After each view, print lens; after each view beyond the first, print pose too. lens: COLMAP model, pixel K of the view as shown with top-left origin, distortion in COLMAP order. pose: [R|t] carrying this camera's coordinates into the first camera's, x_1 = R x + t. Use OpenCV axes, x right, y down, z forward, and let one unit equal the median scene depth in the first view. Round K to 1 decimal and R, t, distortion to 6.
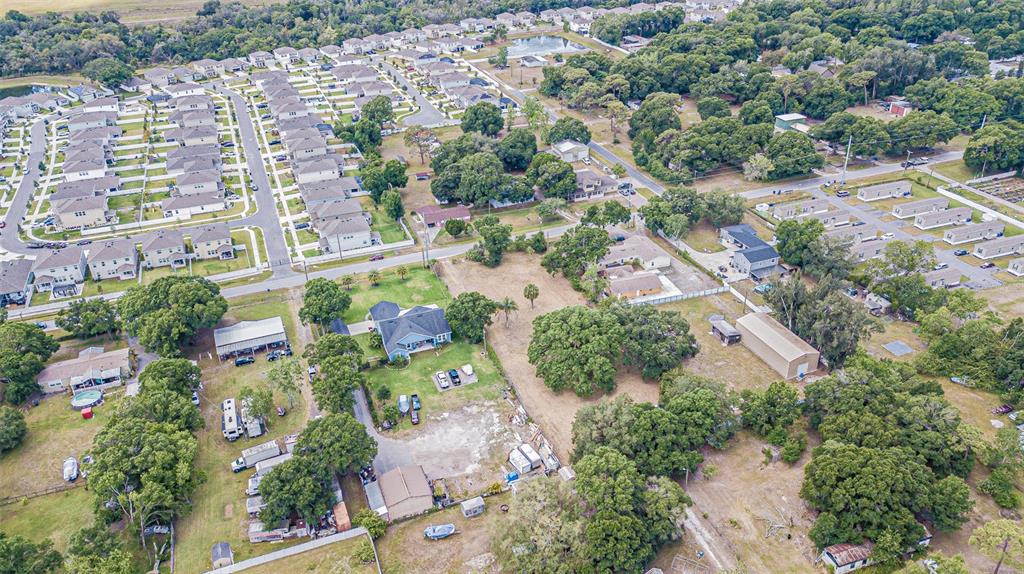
lens RADIAL K [[780.1, 0, 512.0], [0, 780.1, 287.0], [0, 0, 1]] dist [0.030327, -0.003473]
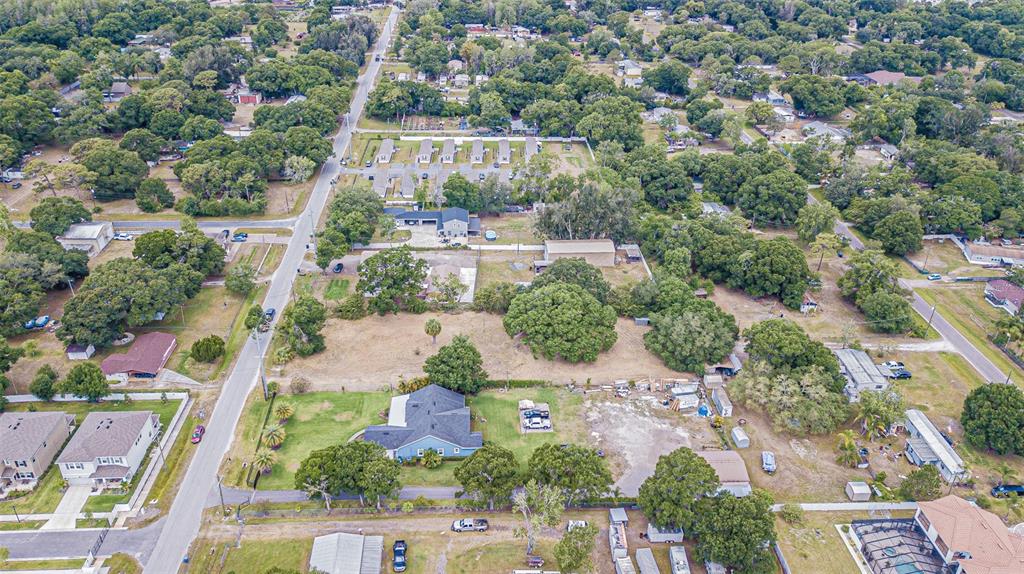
lens RADIAL K [[777.0, 0, 512.0], [0, 777.0, 287.0], [0, 0, 1]] dist [0.027333, -0.004673]
pose [[0.303825, -0.430373, 0.849982, -0.671547], [0.437296, 0.855622, 0.276917, -0.235837], [-0.846441, 0.287559, 0.448160, 0.484332]]
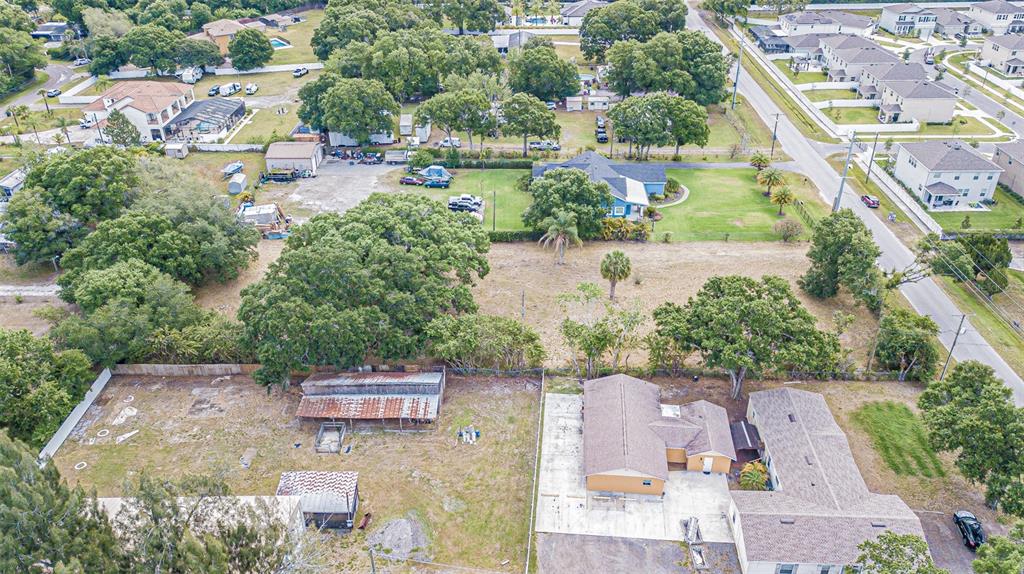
lens RADIAL K [[780.1, 0, 512.0], [0, 780.1, 287.0], [0, 0, 1]] dist [0.030327, -0.003473]
pose [[-0.374519, 0.493861, -0.784753, 0.439115], [-0.432631, 0.655500, 0.618991, -0.260727], [0.820101, 0.571333, -0.031838, 0.934174]]
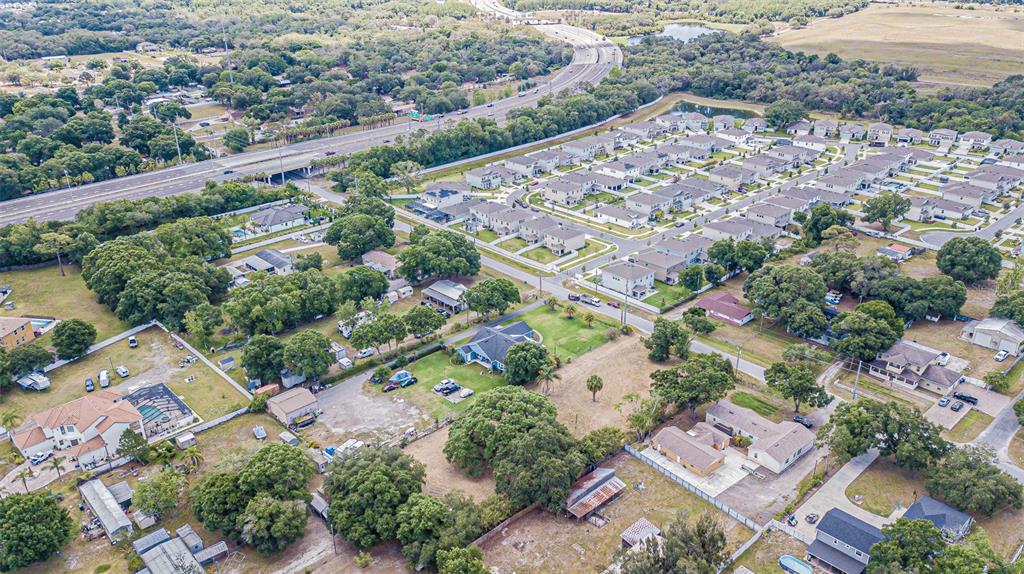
lens RADIAL K [[777.0, 0, 512.0], [0, 777.0, 287.0], [0, 0, 1]] dist [0.027333, -0.004673]
pose [[0.383817, 0.401020, -0.831786, 0.693618], [-0.446340, 0.869128, 0.213066, -0.241576], [0.808372, 0.289481, 0.512578, 0.390856]]
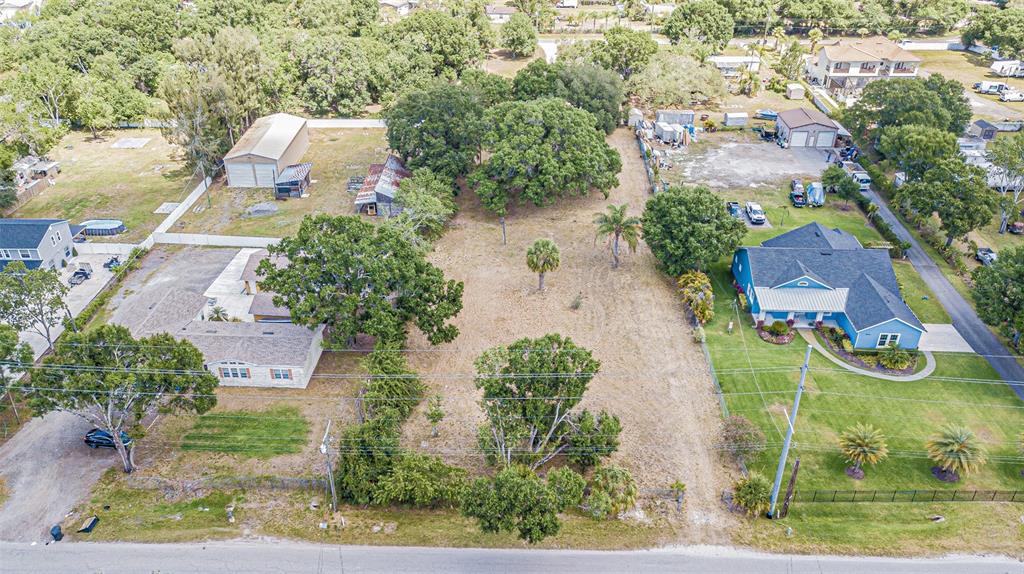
lens RADIAL K [[785.8, 0, 512.0], [0, 785.8, 287.0], [0, 0, 1]] dist [0.017691, 0.012736]
pose [[-0.924949, -0.173077, 0.338399, -0.113214], [0.202256, 0.529675, 0.823733, -0.354760], [-0.321812, 0.830354, -0.454917, 1.186827]]
